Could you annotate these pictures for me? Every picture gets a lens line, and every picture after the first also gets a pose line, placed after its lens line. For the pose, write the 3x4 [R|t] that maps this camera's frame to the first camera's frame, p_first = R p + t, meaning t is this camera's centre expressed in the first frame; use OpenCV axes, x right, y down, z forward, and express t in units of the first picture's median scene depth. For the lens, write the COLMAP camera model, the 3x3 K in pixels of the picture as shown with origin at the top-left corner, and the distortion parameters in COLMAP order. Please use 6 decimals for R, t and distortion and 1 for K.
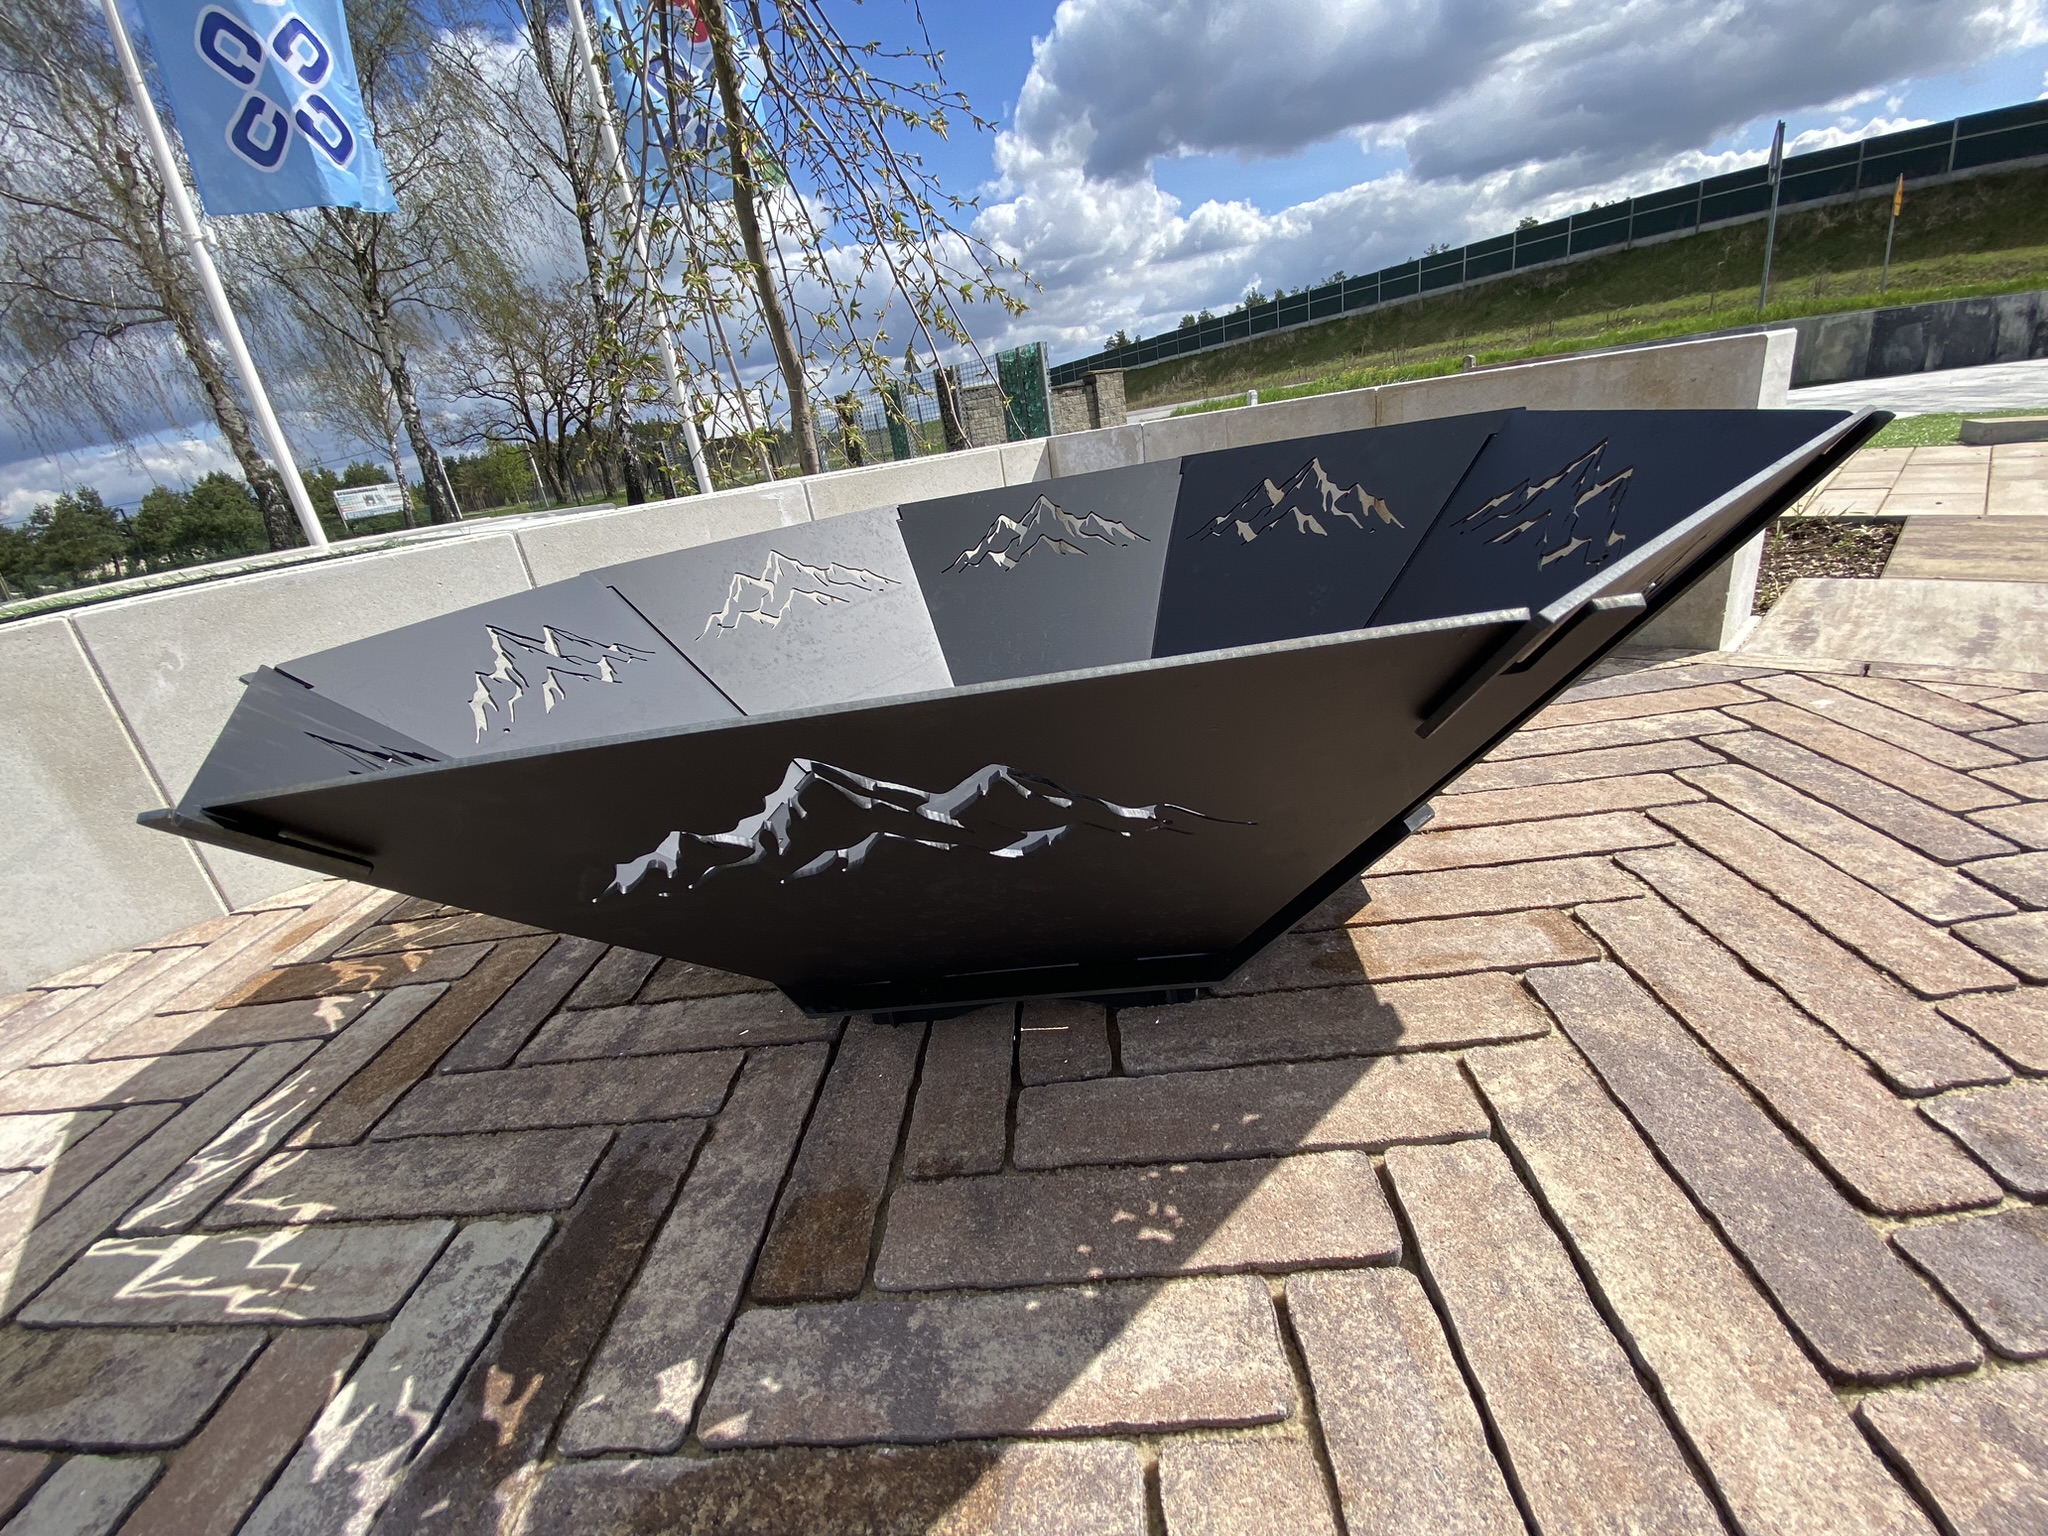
lens RADIAL K [[823.7, 0, 1026.8], [0, 823.7, 768.1], [0, 0, 1]] dist [0.007359, -0.013476]
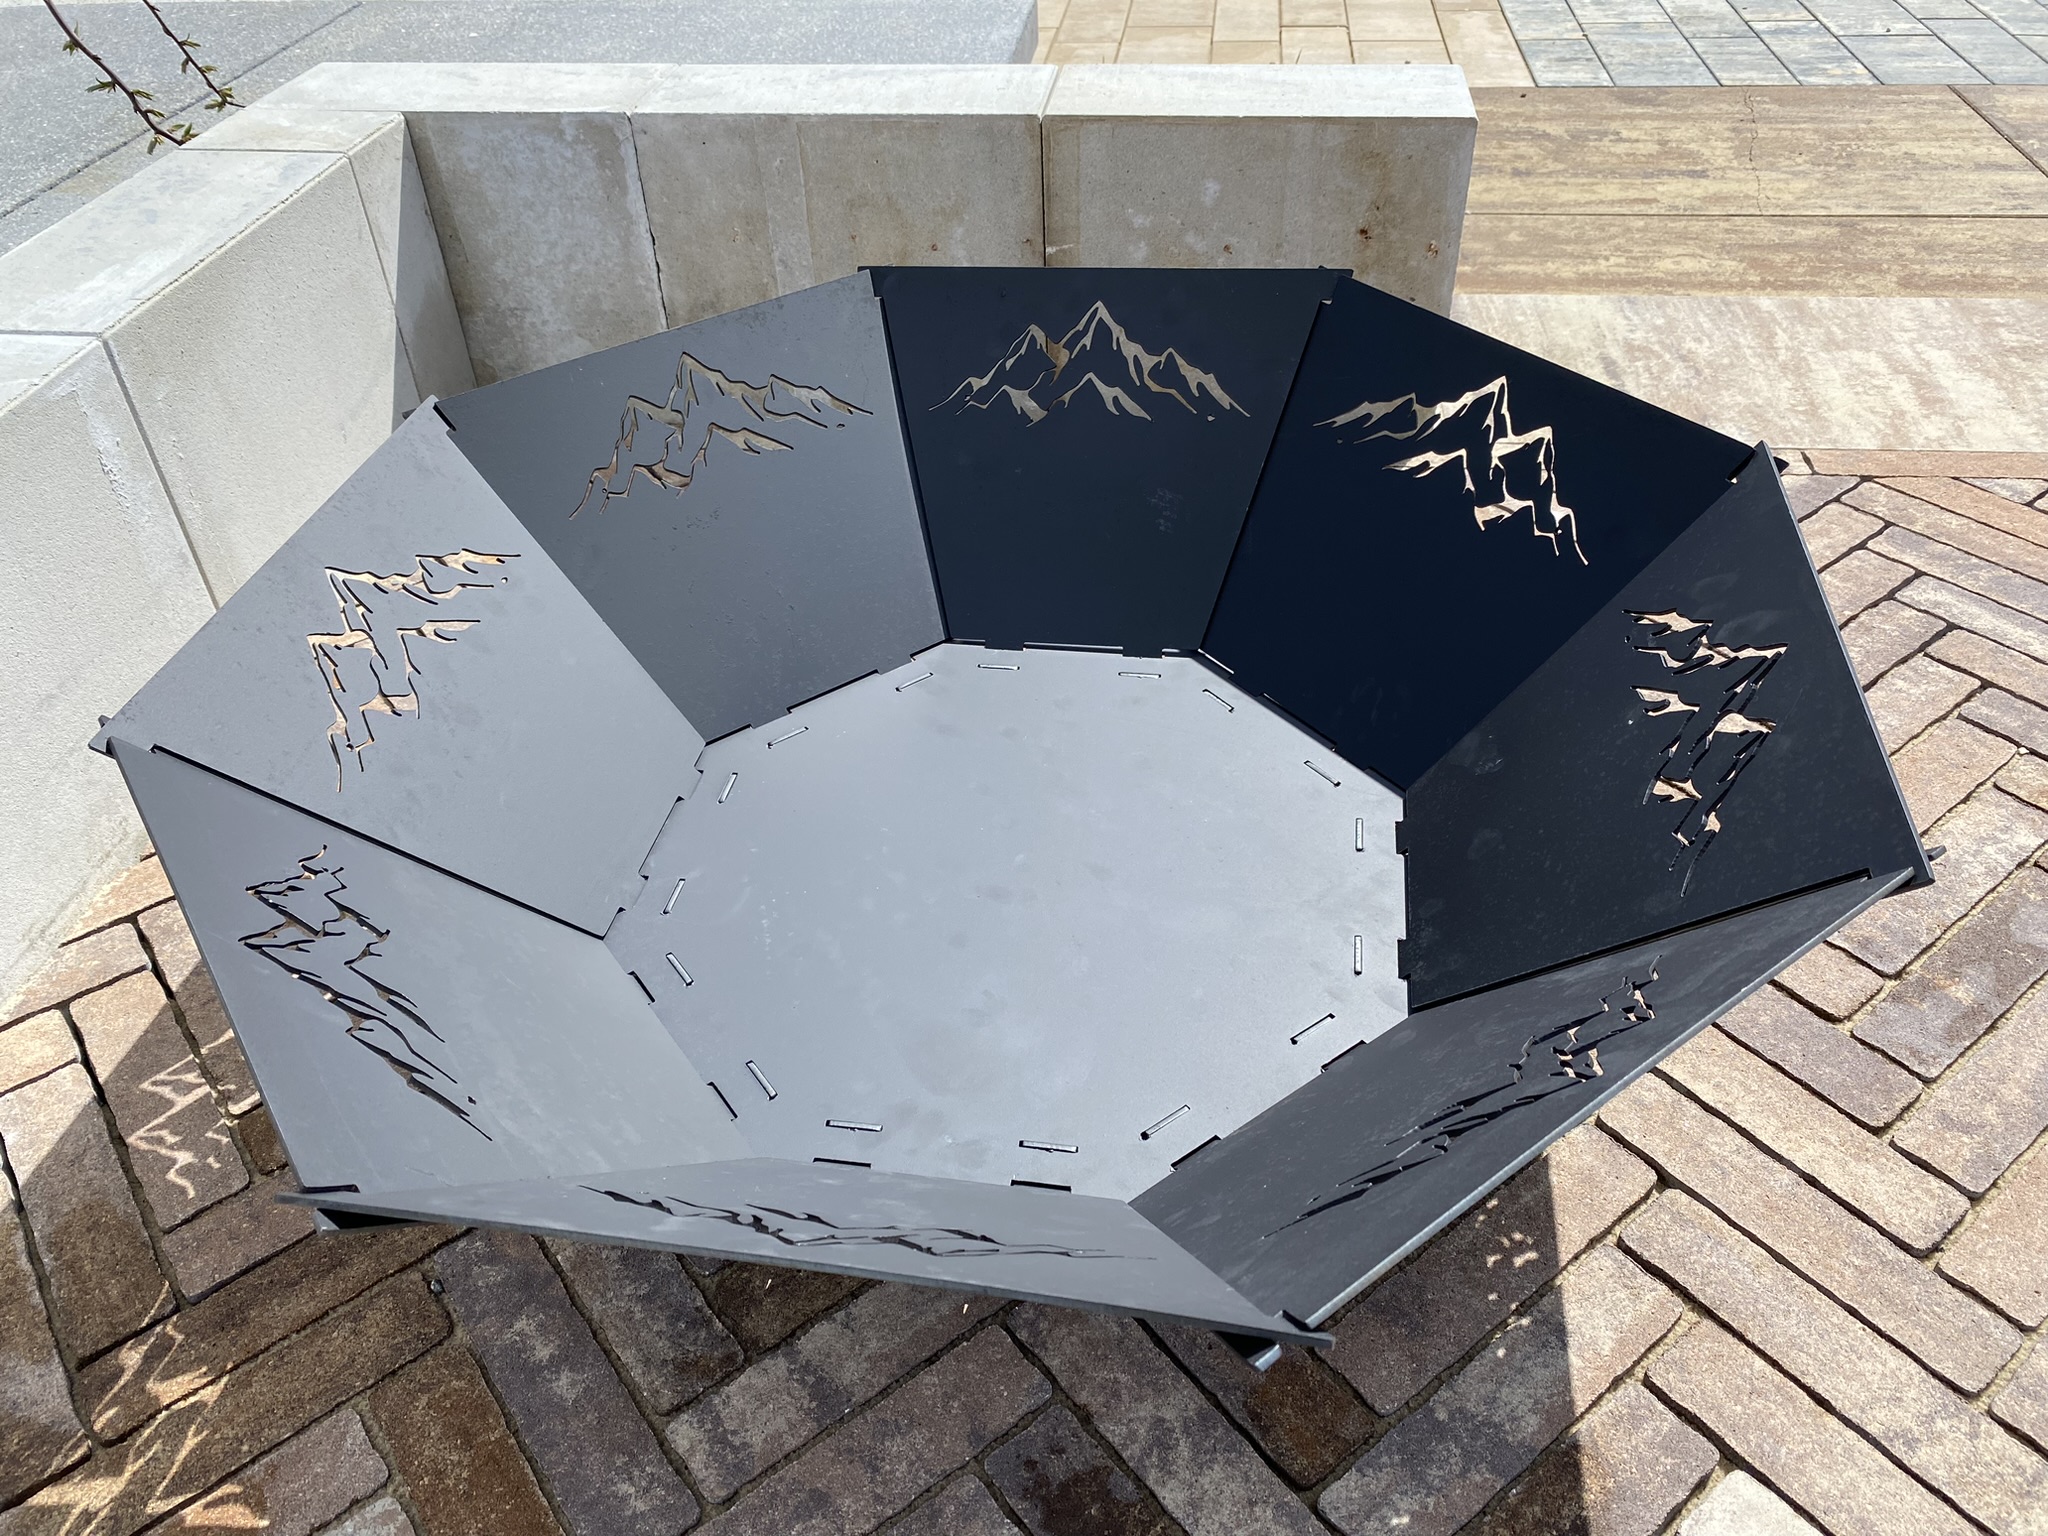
lens RADIAL K [[1563.2, 0, 1031.7], [0, 1563.2, 764.0], [0, 0, 1]] dist [0.002544, 0.004308]
pose [[0.758445, -0.305428, 0.575739, -1.310138], [0.168942, 0.945331, 0.278941, -0.781459], [-0.629460, -0.114295, 0.768581, -0.217352]]
